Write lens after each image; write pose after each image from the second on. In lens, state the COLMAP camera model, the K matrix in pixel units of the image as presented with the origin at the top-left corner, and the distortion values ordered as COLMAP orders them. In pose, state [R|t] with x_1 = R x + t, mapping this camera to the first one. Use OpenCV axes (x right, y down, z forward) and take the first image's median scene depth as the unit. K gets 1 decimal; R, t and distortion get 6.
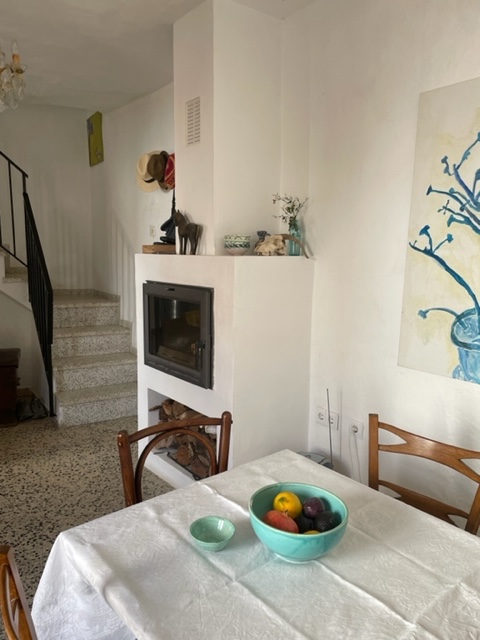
lens RADIAL K [[490.0, 0, 238.0], [0, 490.0, 324.7], [0, 0, 1]] dist [0.028704, -0.030159]
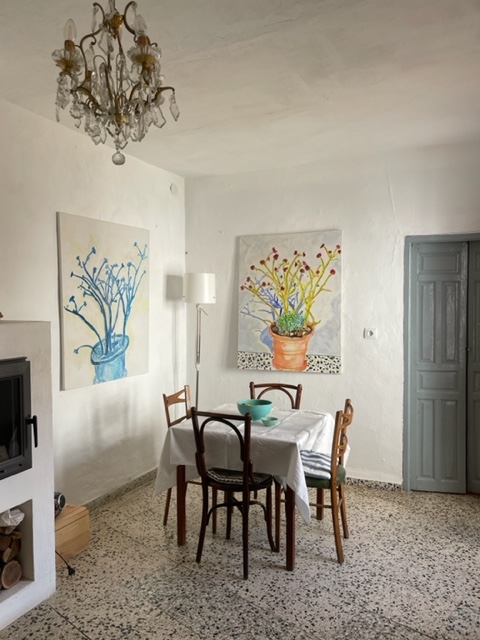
lens RADIAL K [[490.0, 0, 238.6], [0, 490.0, 317.6], [0, 0, 1]] dist [0.028704, -0.030159]
pose [[-0.458991, -0.036859, 0.887676, -1.341402], [0.134917, 0.984660, 0.110647, -0.248119], [-0.878137, 0.170549, -0.446977, 1.315992]]
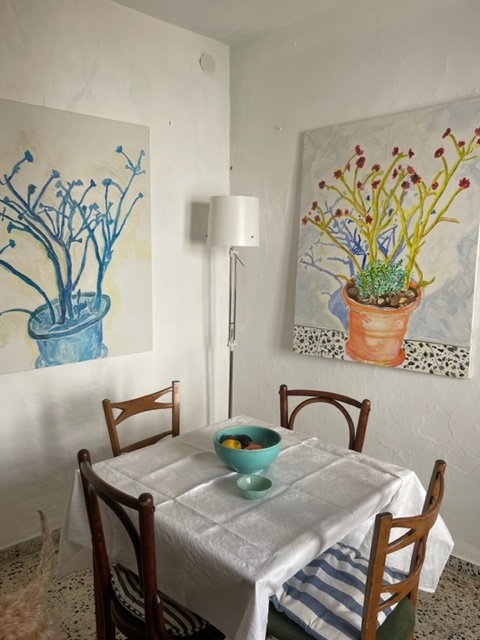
lens RADIAL K [[490.0, 0, 241.1], [0, 490.0, 326.0], [0, 0, 1]] dist [0.028704, -0.030159]
pose [[-0.124689, -0.156958, 0.979702, -0.722530], [0.147879, 0.973440, 0.174775, -0.115833], [-0.981114, 0.166670, -0.098167, 0.652210]]
